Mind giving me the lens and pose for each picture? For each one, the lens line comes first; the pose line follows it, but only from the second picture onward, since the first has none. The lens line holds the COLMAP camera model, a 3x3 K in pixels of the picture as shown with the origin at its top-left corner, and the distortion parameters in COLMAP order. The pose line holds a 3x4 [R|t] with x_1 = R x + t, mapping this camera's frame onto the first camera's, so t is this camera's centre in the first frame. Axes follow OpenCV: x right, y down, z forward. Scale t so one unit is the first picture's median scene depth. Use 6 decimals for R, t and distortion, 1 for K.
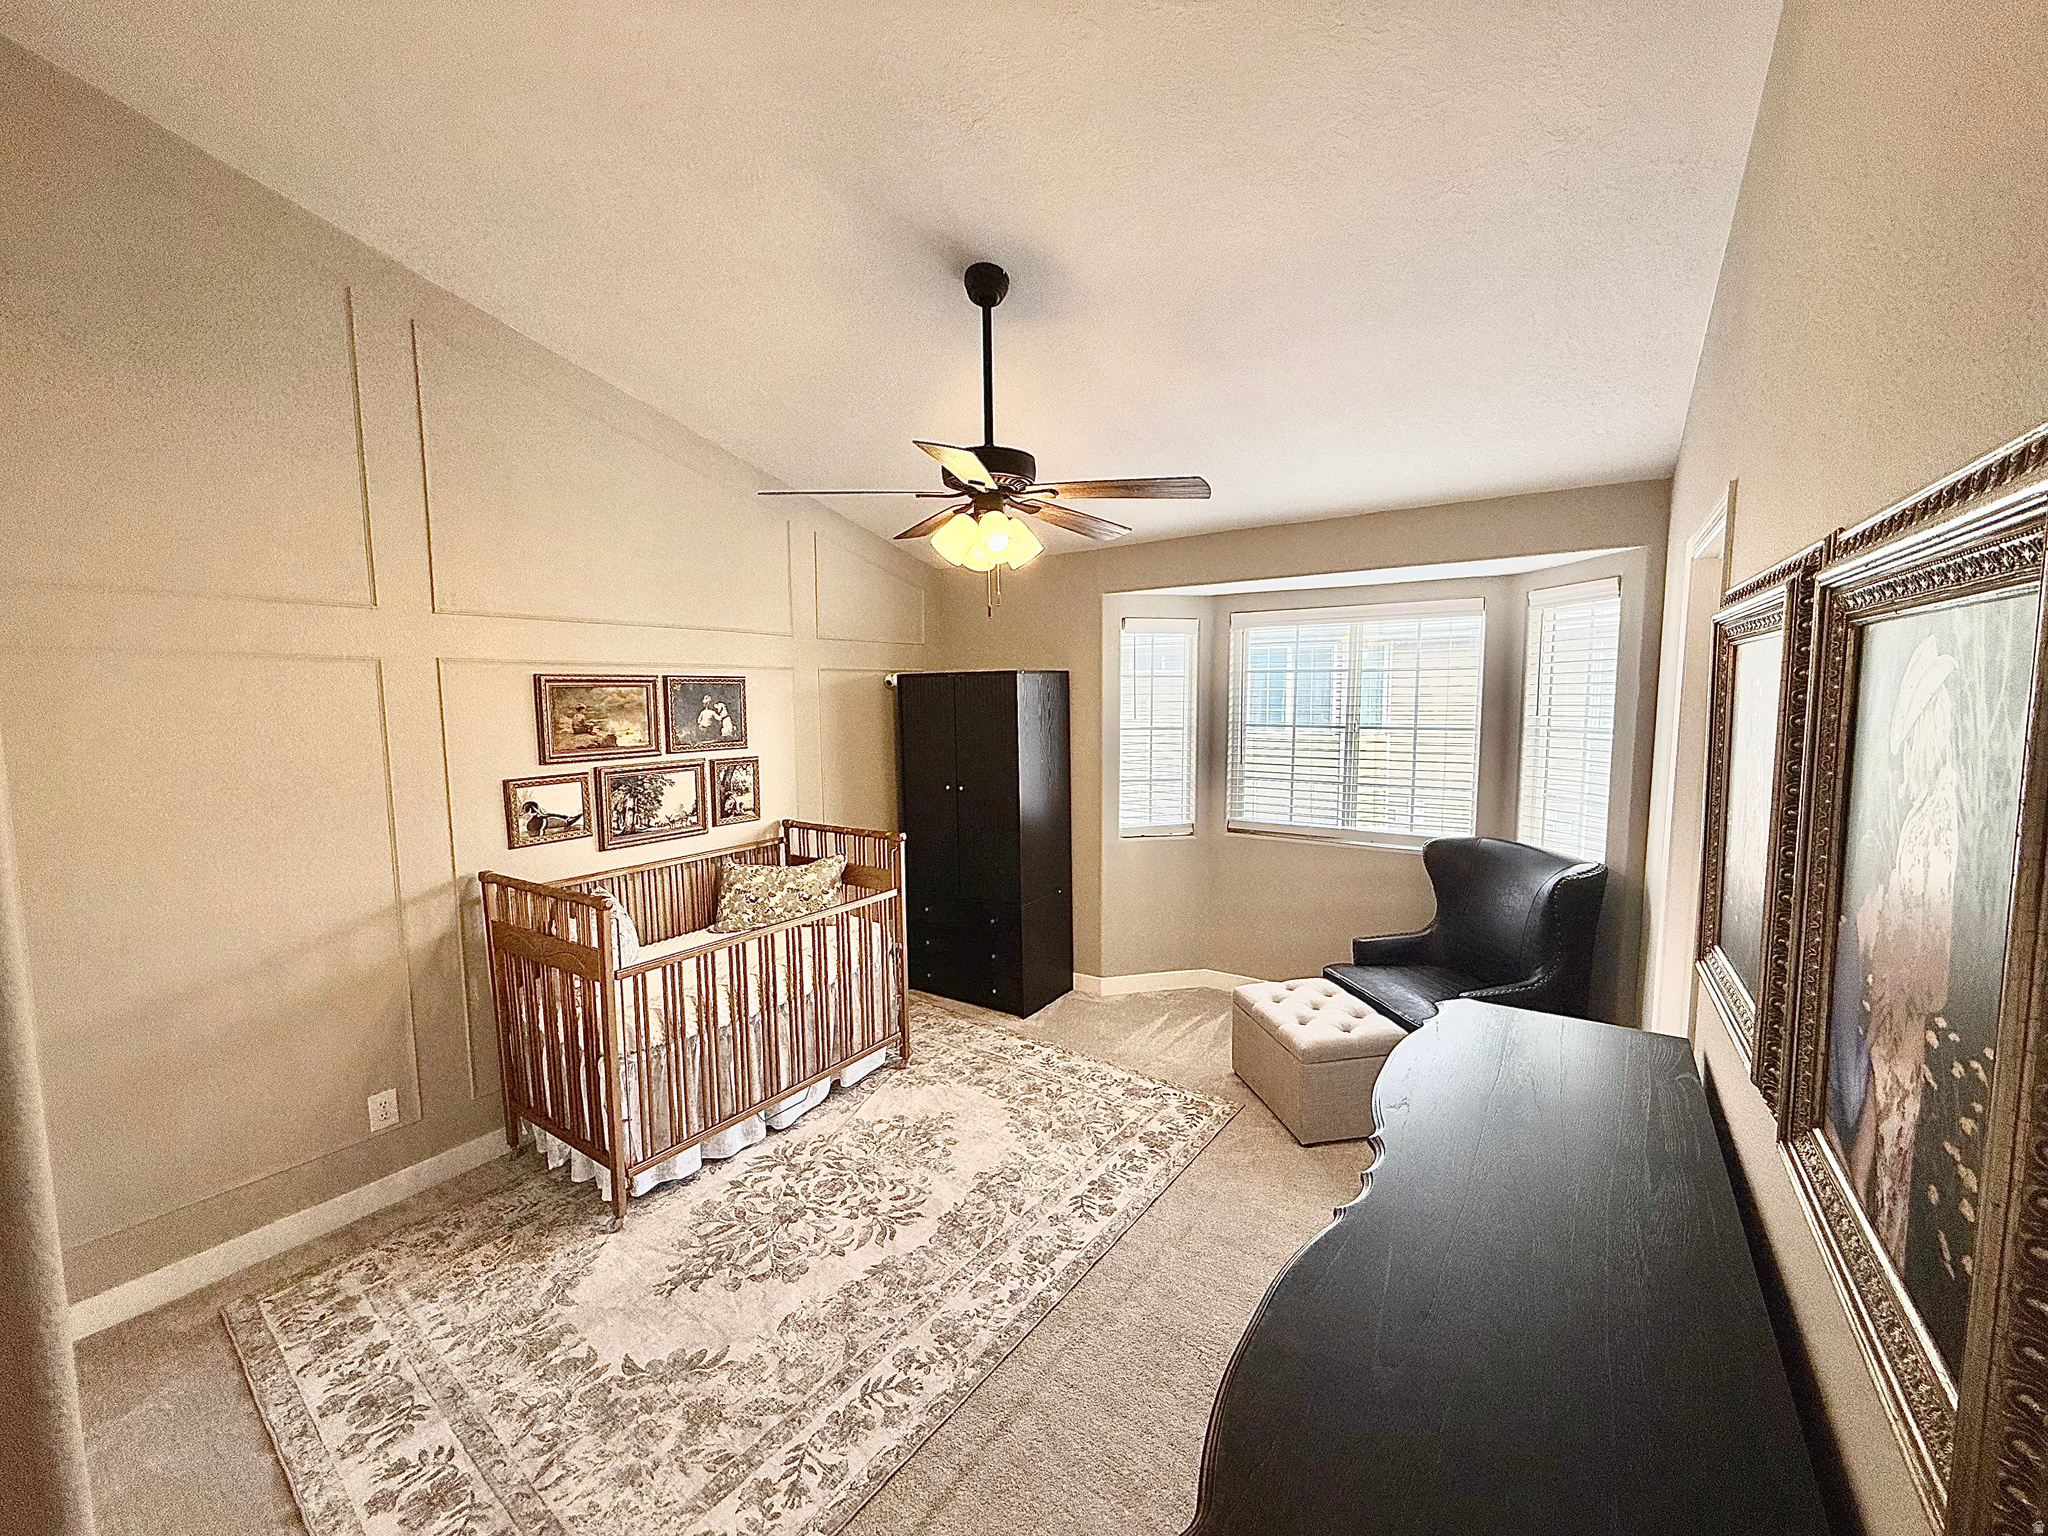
lens RADIAL K [[809.3, 0, 1020.9], [0, 809.3, 764.7], [0, 0, 1]] dist [-0.000749, 0.000182]
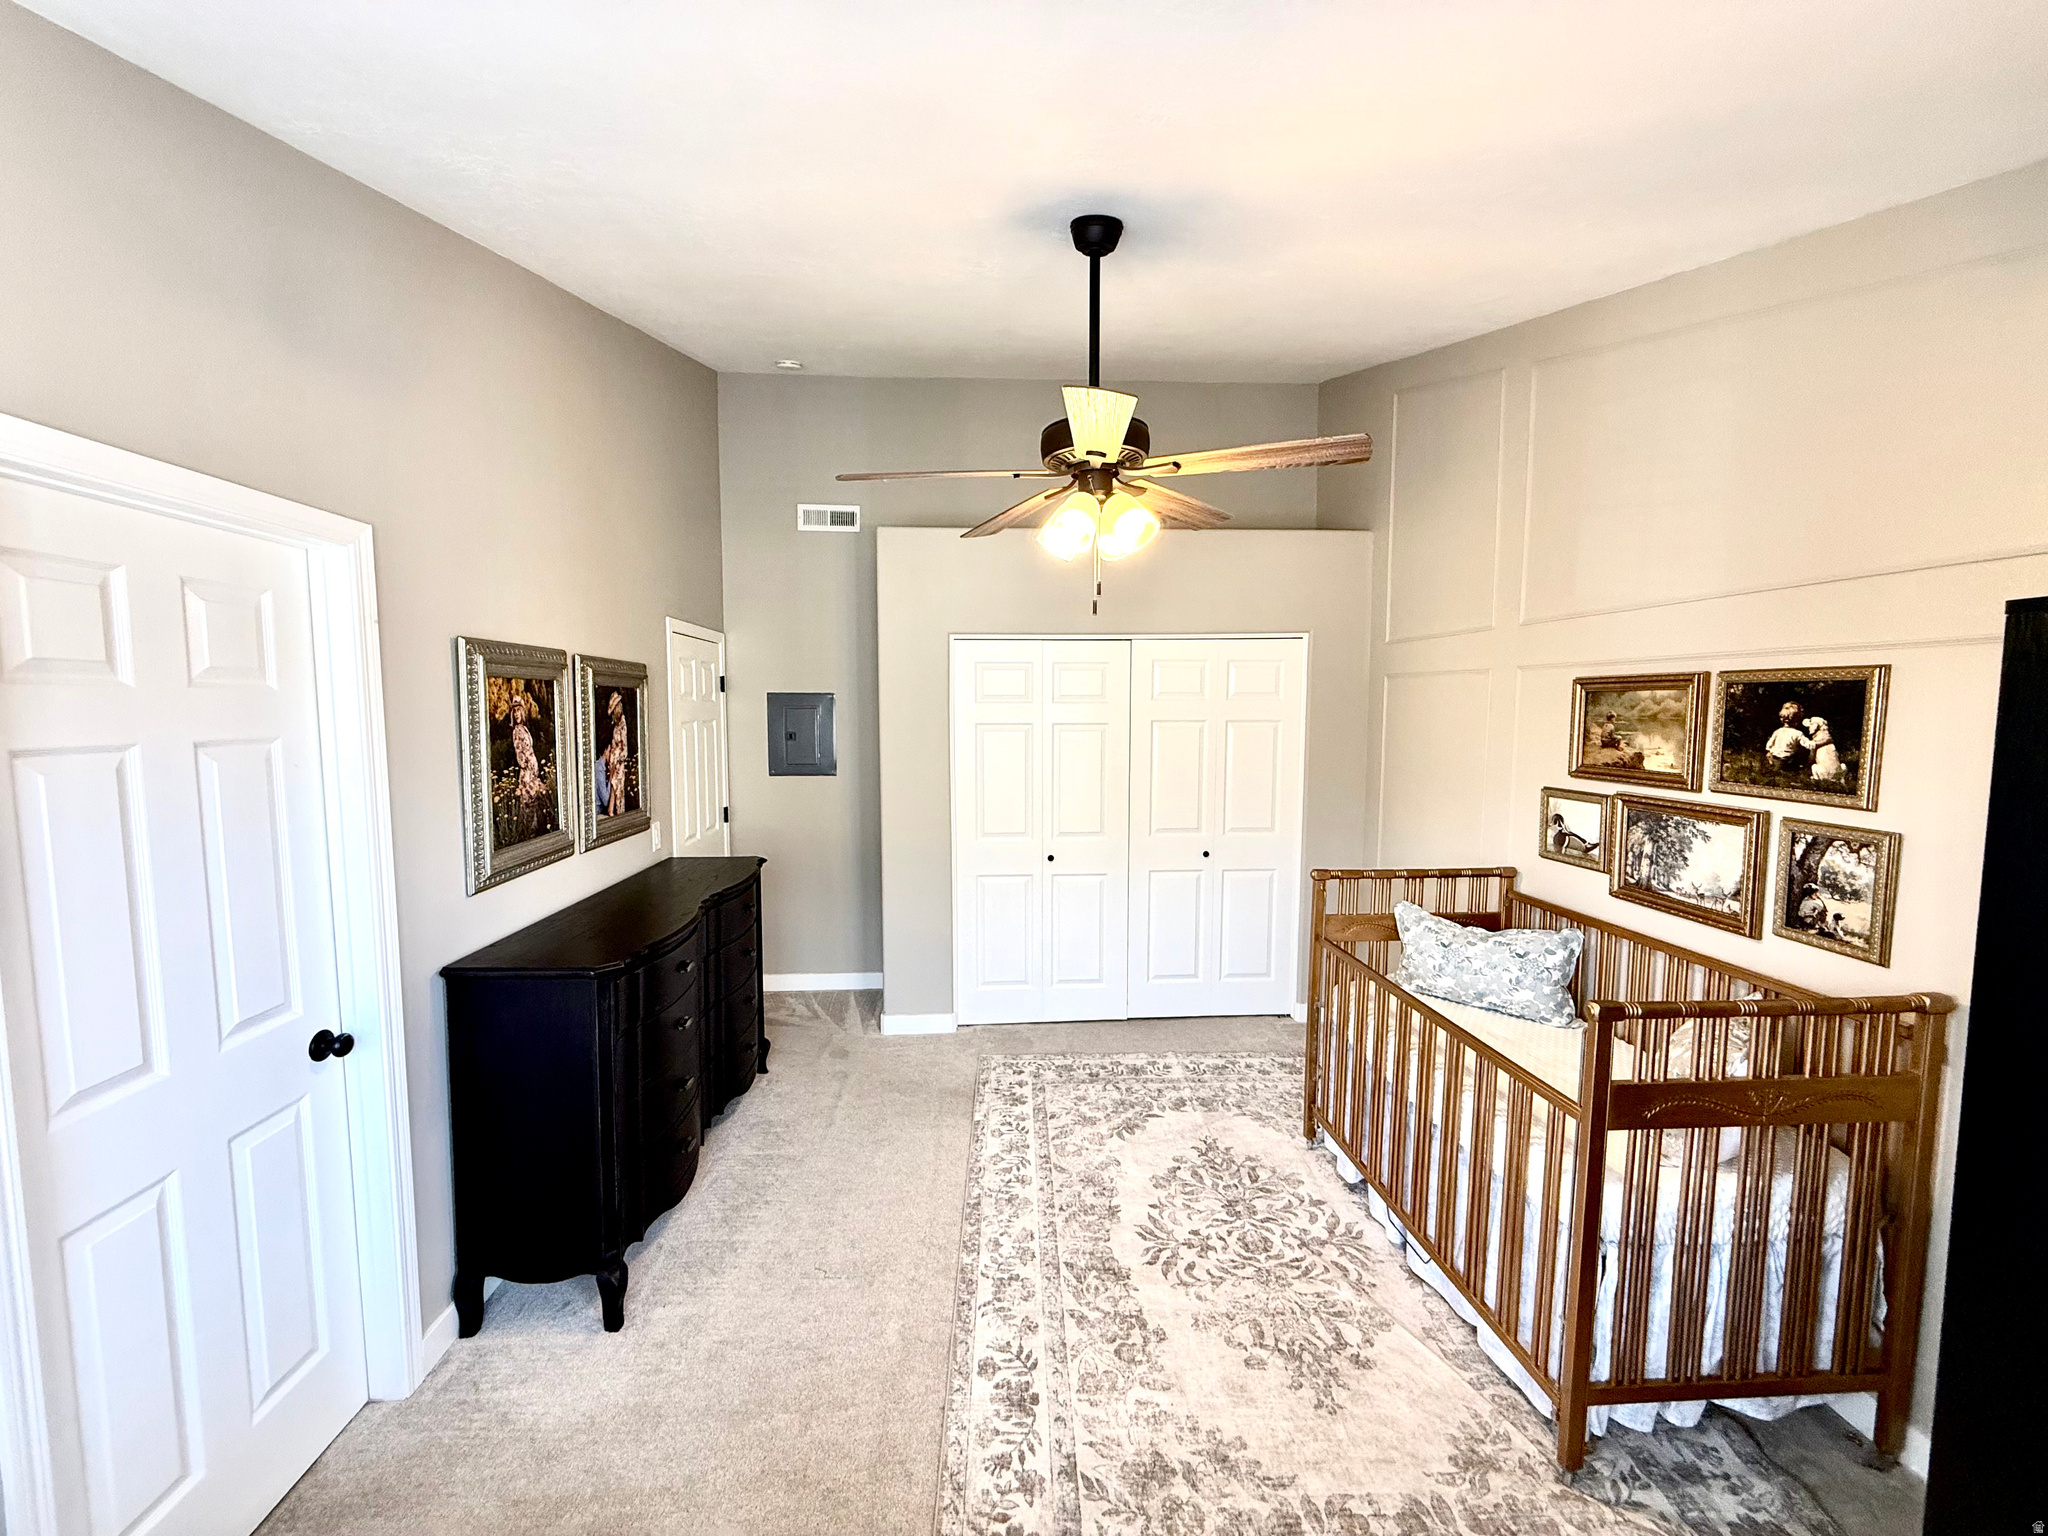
lens RADIAL K [[809.3, 0, 1015.8], [0, 809.3, 767.9], [0, 0, 1]] dist [-0.000749, 0.000182]
pose [[-0.790858, 0.056667, -0.609371, 0.472805], [-0.049387, 0.986547, 0.155837, -0.125781], [0.610004, 0.153340, -0.777420, 1.377097]]
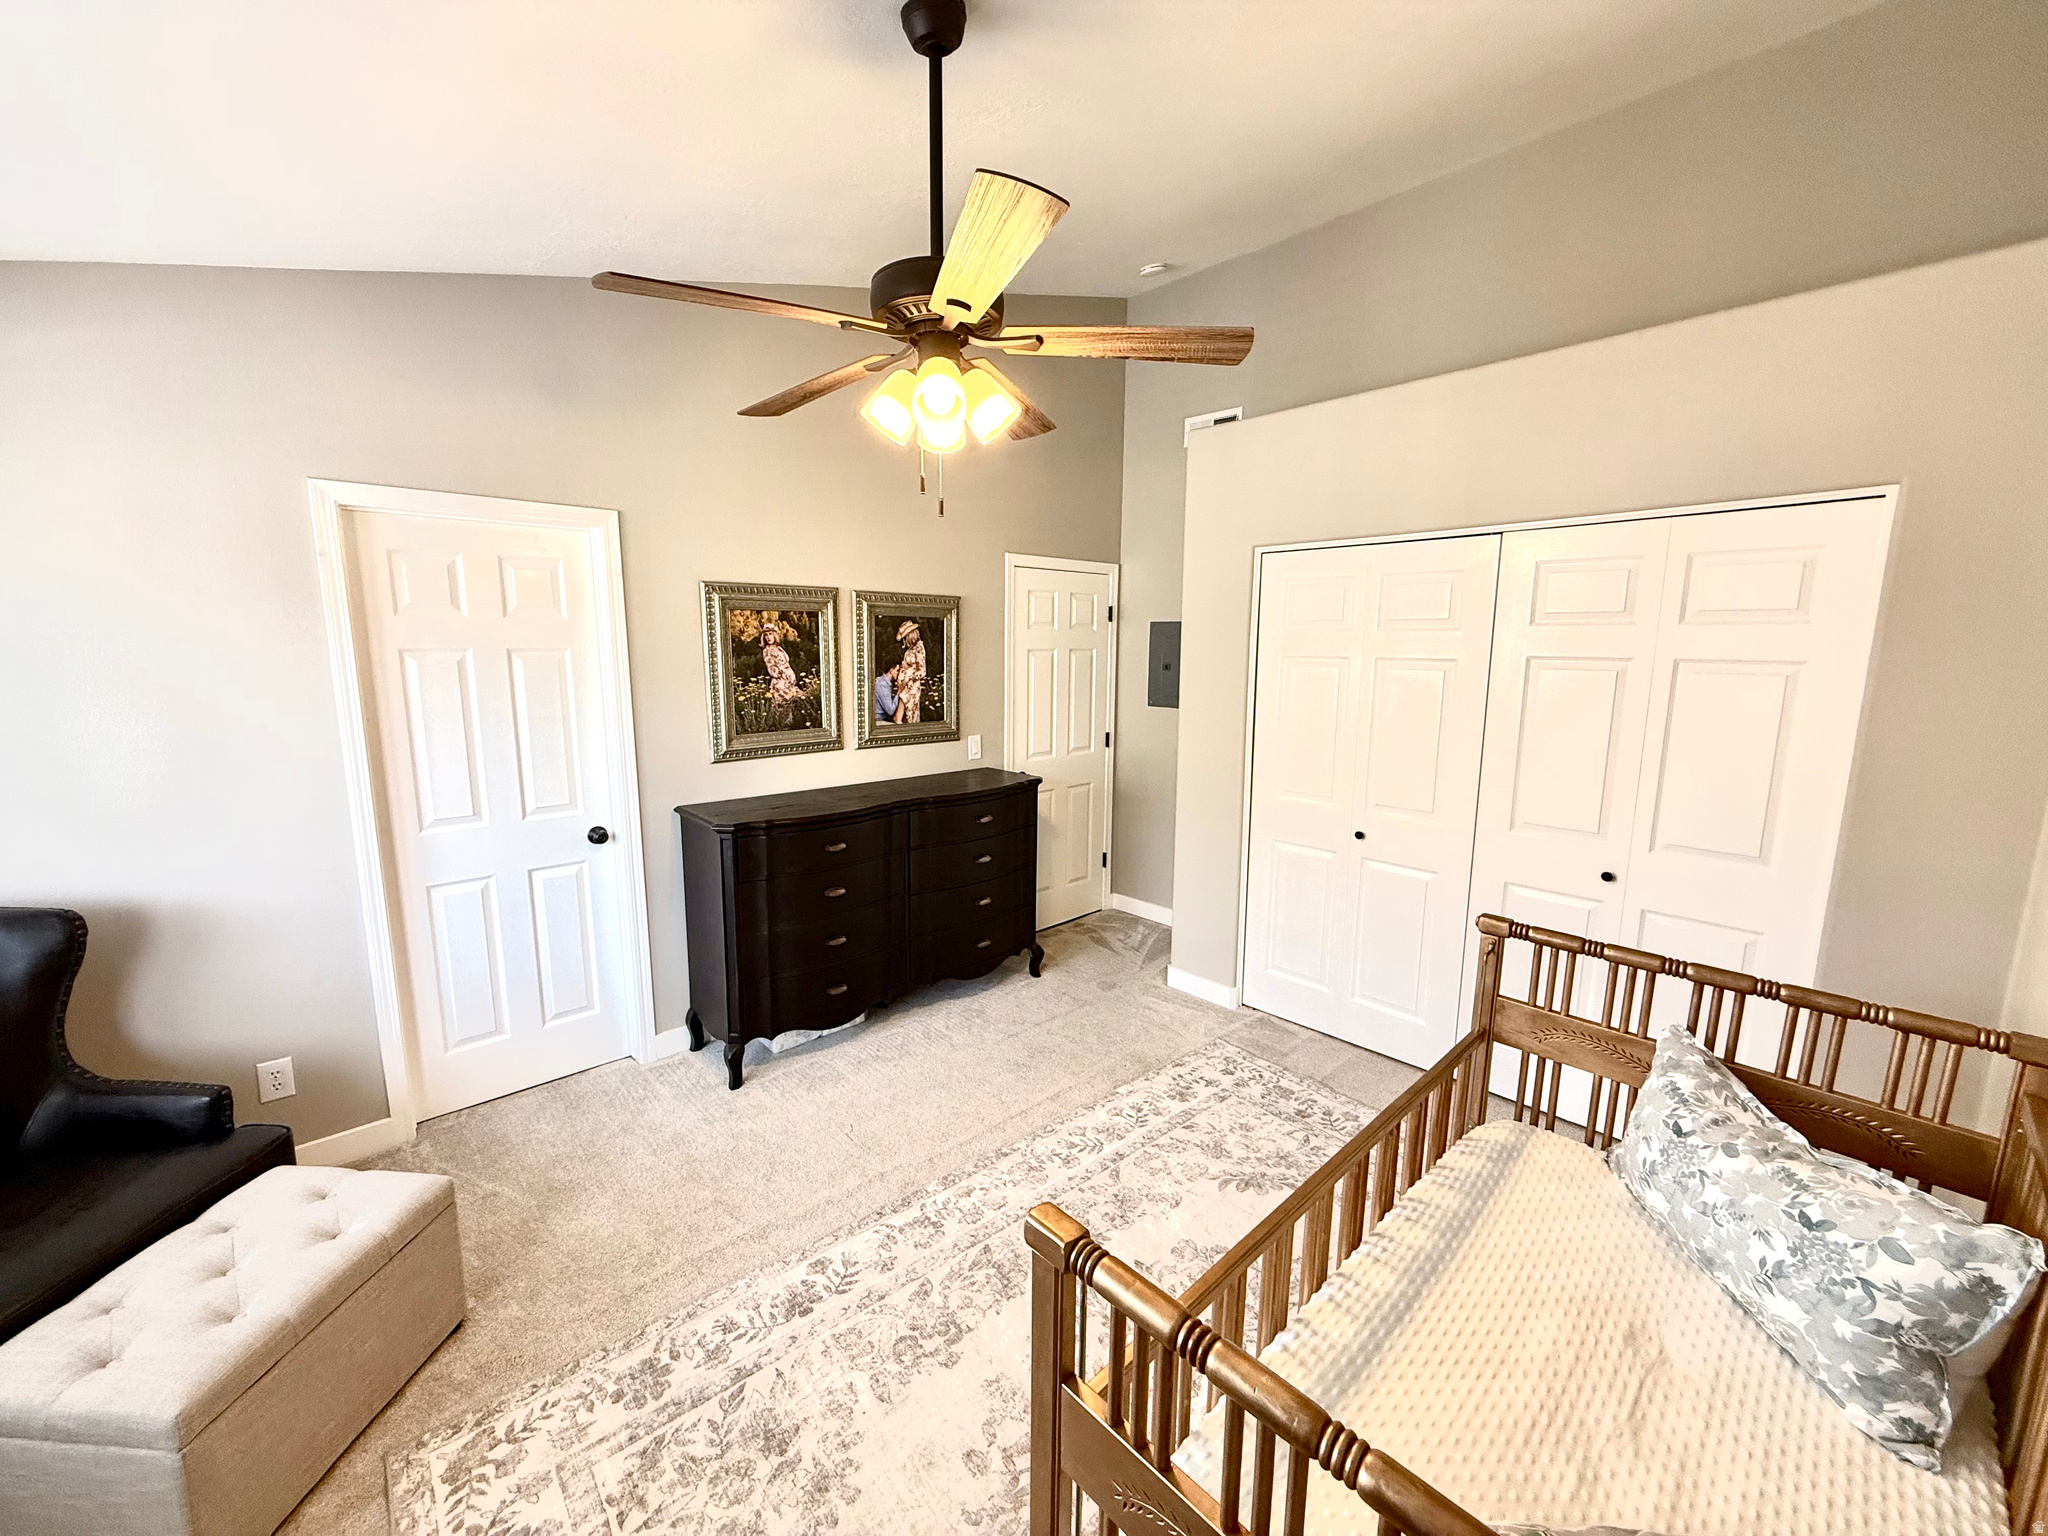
lens RADIAL K [[809.3, 0, 1020.1], [0, 809.3, 768.9], [0, 0, 1]] dist [-0.000749, 0.000182]
pose [[-0.974938, -0.030655, 0.220356, -0.227742], [0.024772, 0.969345, 0.244453, -0.114449], [-0.221095, 0.243785, -0.944291, 1.439570]]
